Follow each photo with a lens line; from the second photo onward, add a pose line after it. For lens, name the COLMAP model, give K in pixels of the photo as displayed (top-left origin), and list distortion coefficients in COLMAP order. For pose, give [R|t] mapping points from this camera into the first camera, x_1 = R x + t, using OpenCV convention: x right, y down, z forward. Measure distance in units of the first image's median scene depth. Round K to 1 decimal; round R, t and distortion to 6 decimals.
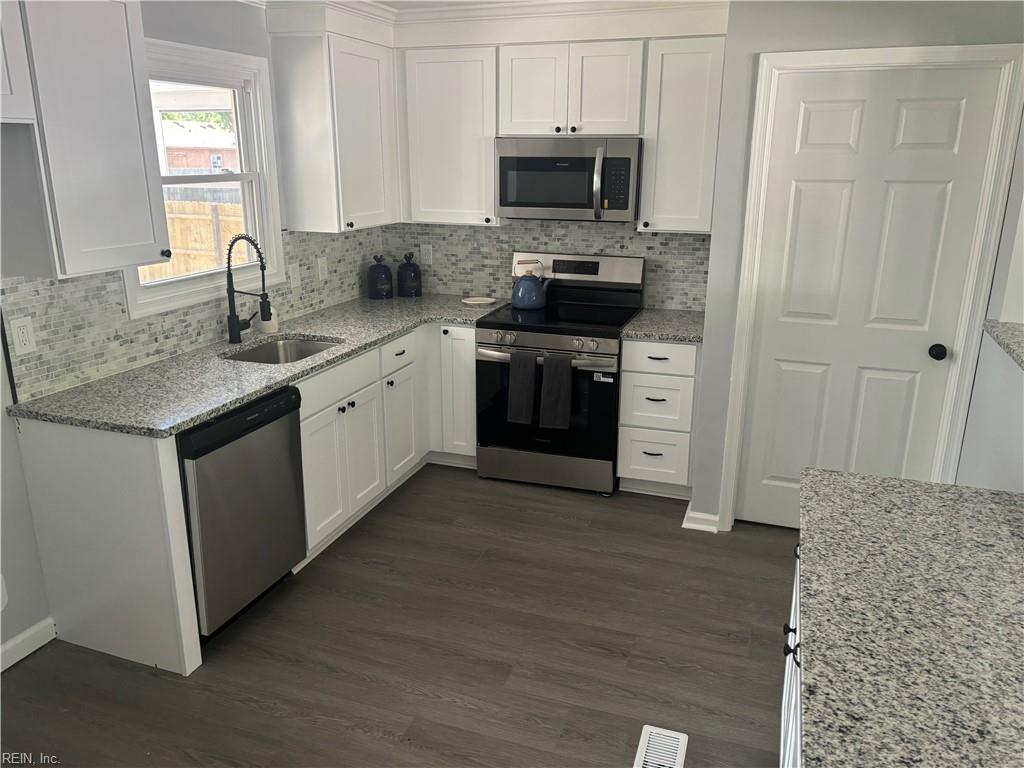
lens RADIAL K [[770.2, 0, 509.1], [0, 770.2, 386.9], [0, 0, 1]] dist [0.052260, -0.053397]
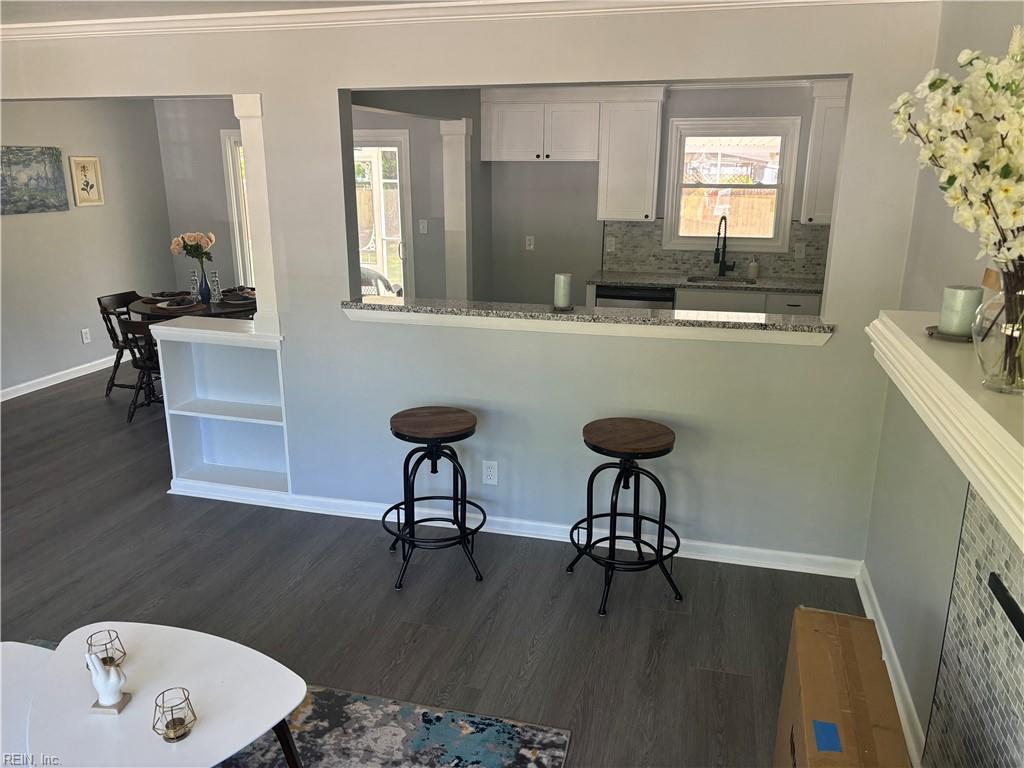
lens RADIAL K [[770.2, 0, 517.7], [0, 770.2, 383.4], [0, 0, 1]] dist [0.052260, -0.053397]
pose [[0.107091, 0.268455, -0.957321, 1.517750], [-0.295388, 0.927973, 0.227181, -0.102035], [0.949356, 0.258452, 0.178676, 0.304375]]
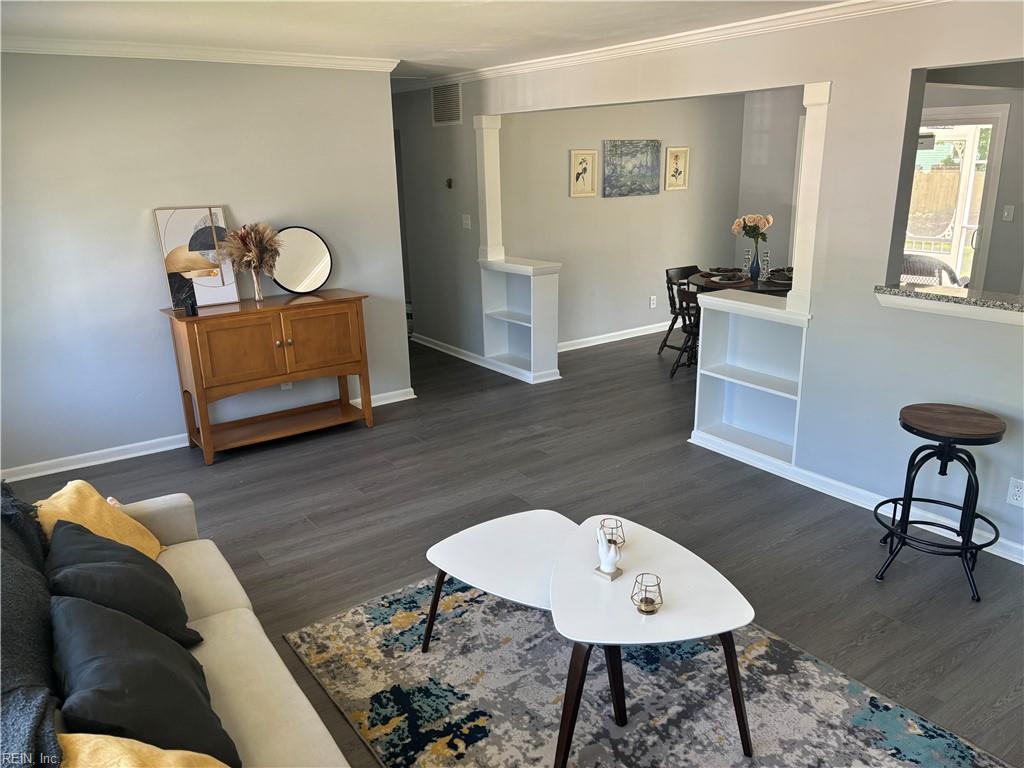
lens RADIAL K [[770.2, 0, 513.4], [0, 770.2, 383.6], [0, 0, 1]] dist [0.052260, -0.053397]
pose [[-0.559221, 0.245007, -0.791987, 1.596995], [-0.223723, 0.875286, 0.428746, -0.122019], [0.798261, 0.416949, -0.434664, 0.360618]]
